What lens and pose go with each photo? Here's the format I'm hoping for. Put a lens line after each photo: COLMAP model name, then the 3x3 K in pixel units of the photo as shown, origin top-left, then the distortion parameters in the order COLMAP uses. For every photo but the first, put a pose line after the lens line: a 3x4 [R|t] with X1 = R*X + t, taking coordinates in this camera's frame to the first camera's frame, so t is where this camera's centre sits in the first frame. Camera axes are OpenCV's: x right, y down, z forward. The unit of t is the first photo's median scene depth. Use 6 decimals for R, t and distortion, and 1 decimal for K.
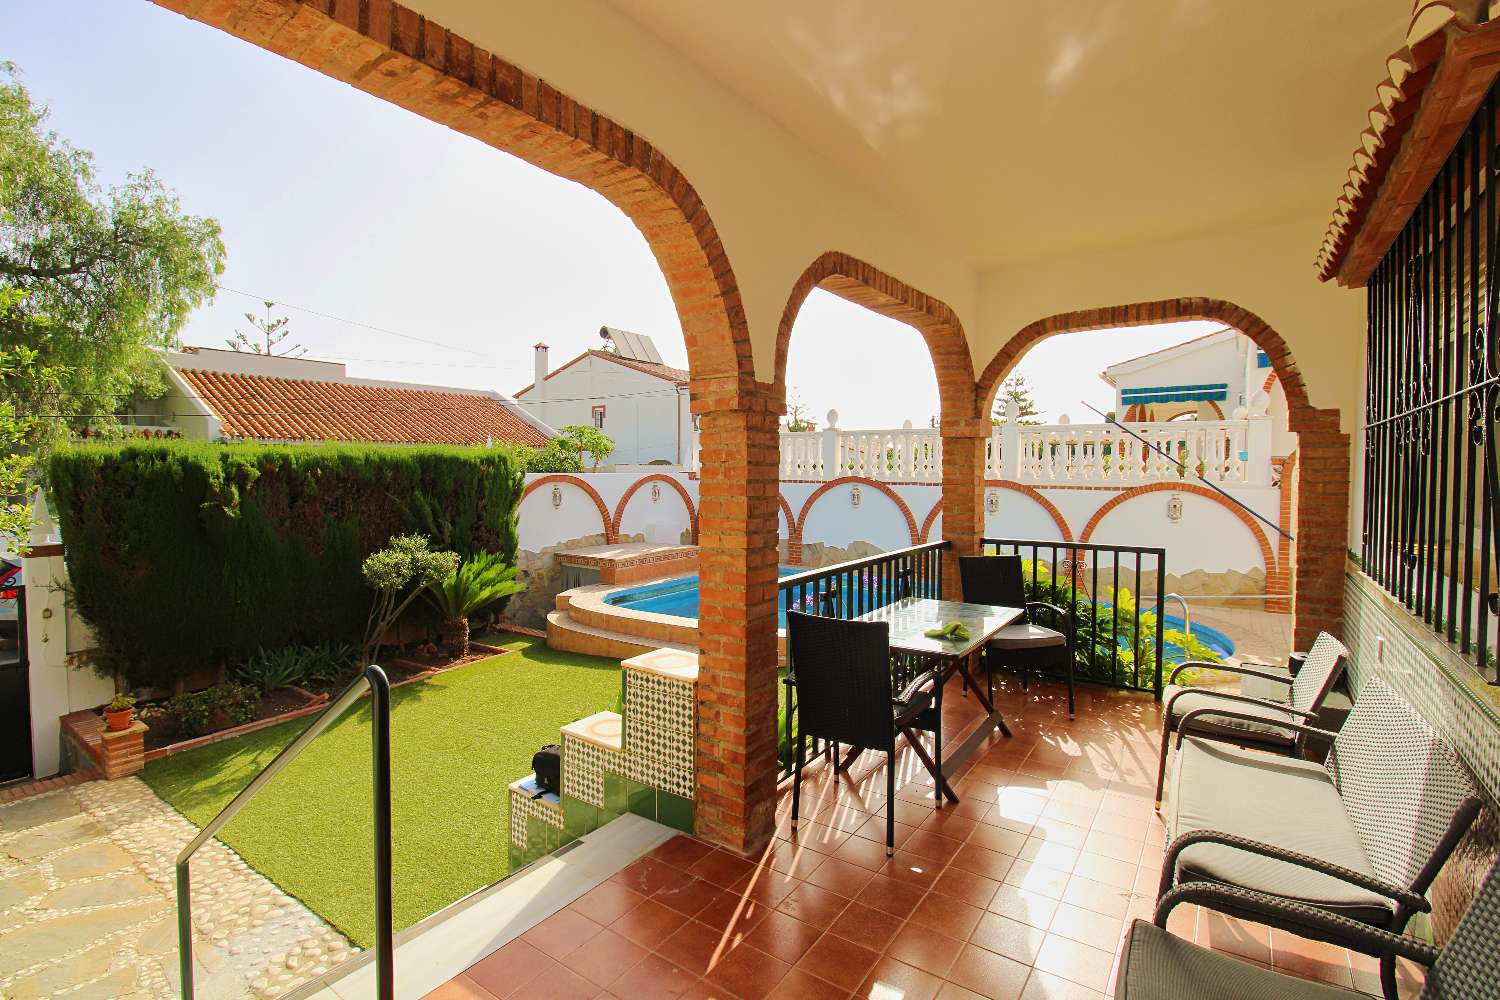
lens RADIAL K [[697.3, 0, 742.0], [0, 697.3, 478.9], [0, 0, 1]] dist [0.009283, -0.018747]
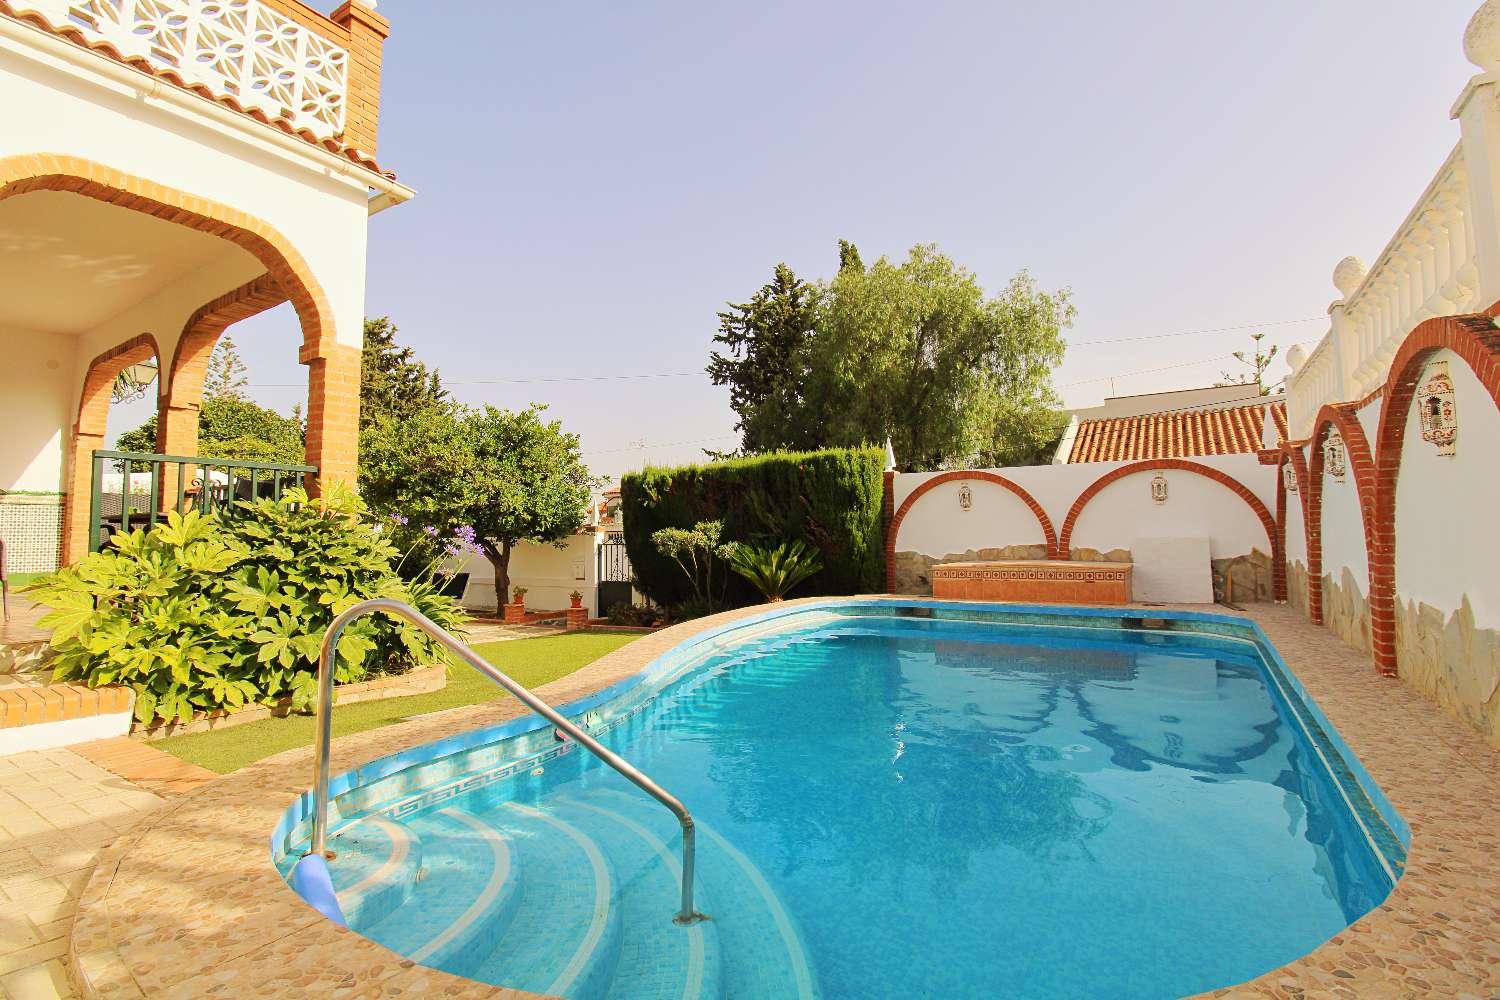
lens RADIAL K [[697.3, 0, 742.0], [0, 697.3, 478.9], [0, 0, 1]] dist [0.009283, -0.018747]
pose [[0.040587, -0.091630, -0.994966, 0.618244], [-0.004542, 0.995759, -0.091889, 0.088688], [0.999166, 0.008249, 0.039999, 0.728918]]
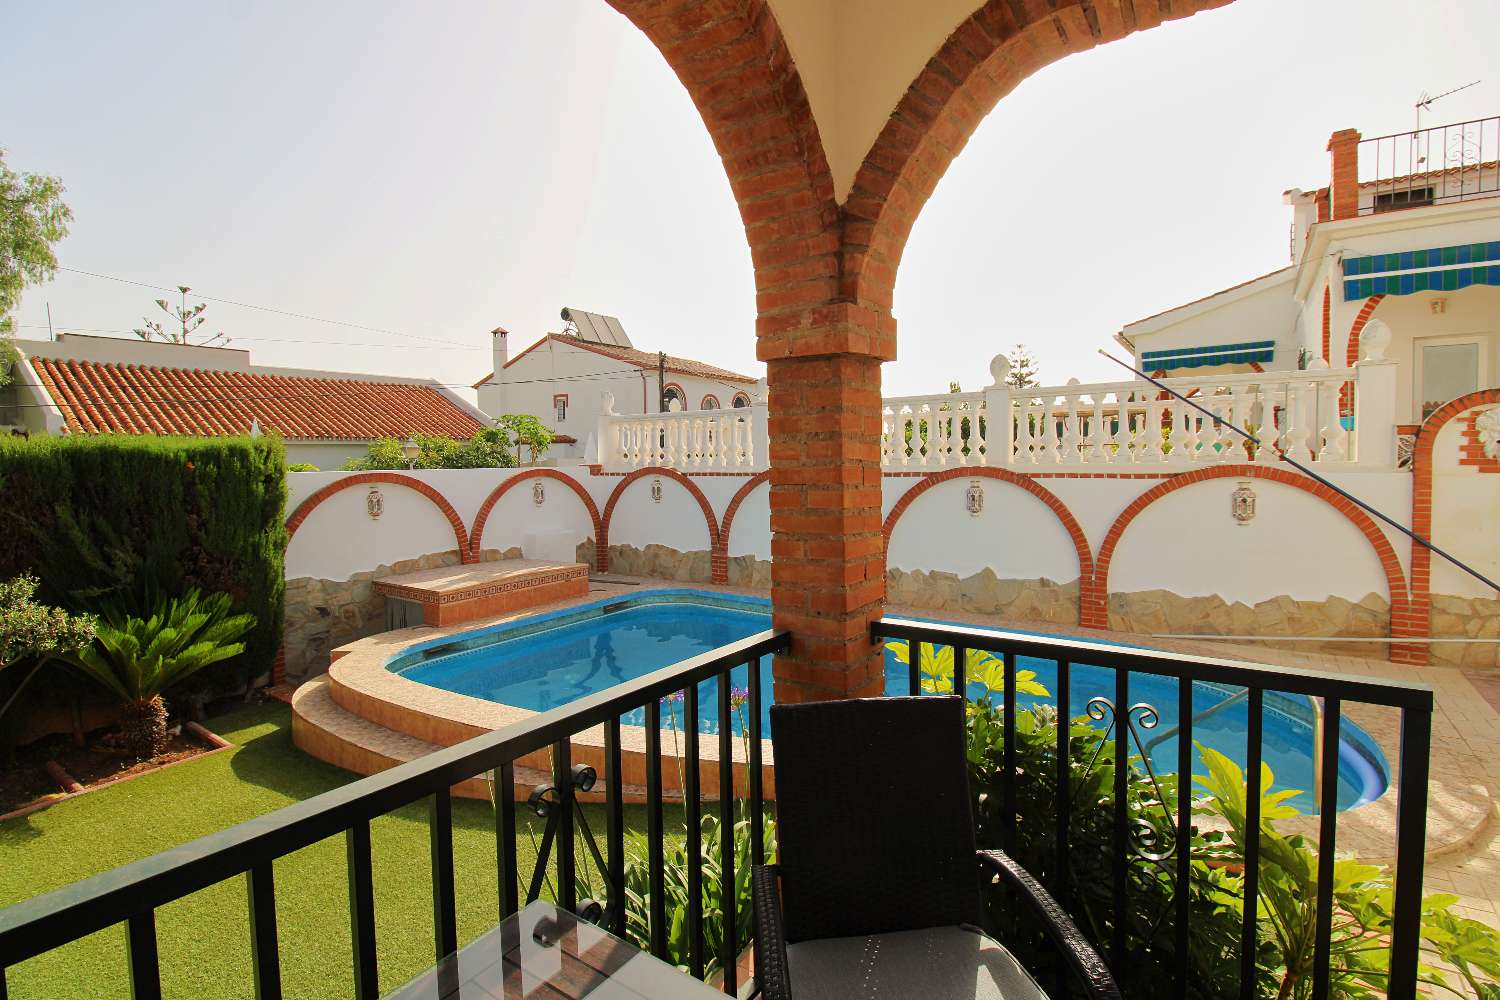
lens RADIAL K [[697.3, 0, 742.0], [0, 697.3, 478.9], [0, 0, 1]] dist [0.009283, -0.018747]
pose [[0.999709, -0.022059, -0.009760, 0.131664], [0.022178, 0.999680, 0.012203, -0.000265], [0.009487, -0.012416, 0.999878, 0.292337]]
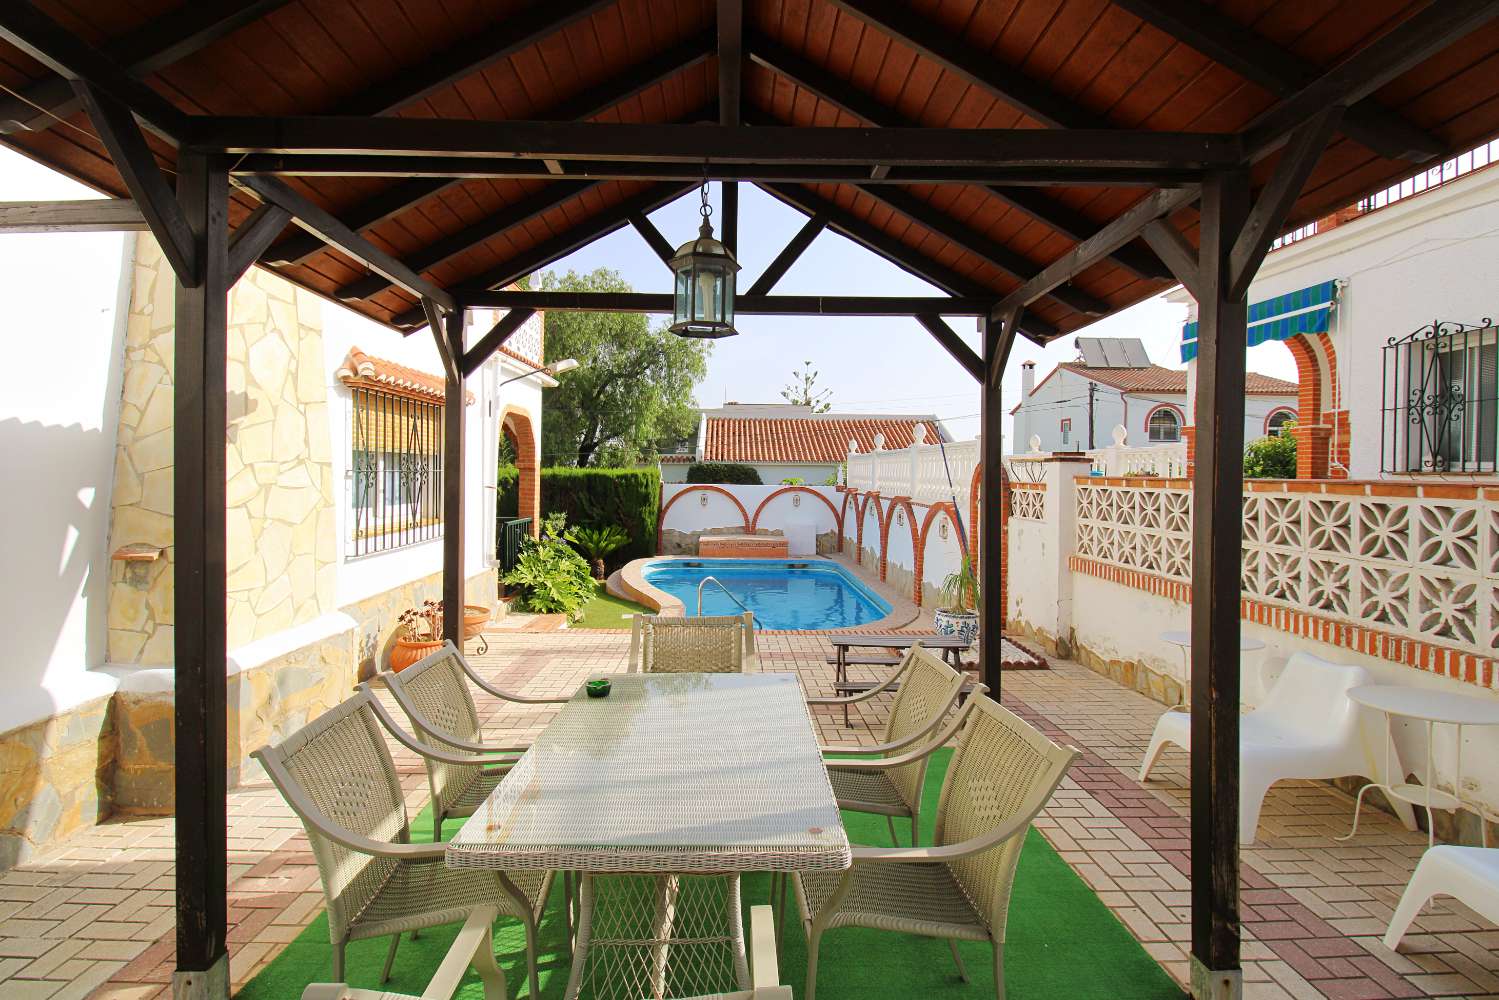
lens RADIAL K [[719.3, 0, 742.9], [0, 719.3, 480.9], [0, 0, 1]] dist [-0.000317, -0.021242]
pose [[0.594489, 0.007933, -0.804064, 1.139263], [-0.020328, 0.999780, -0.005166, -0.010060], [0.803847, 0.019416, 0.594520, 0.120281]]
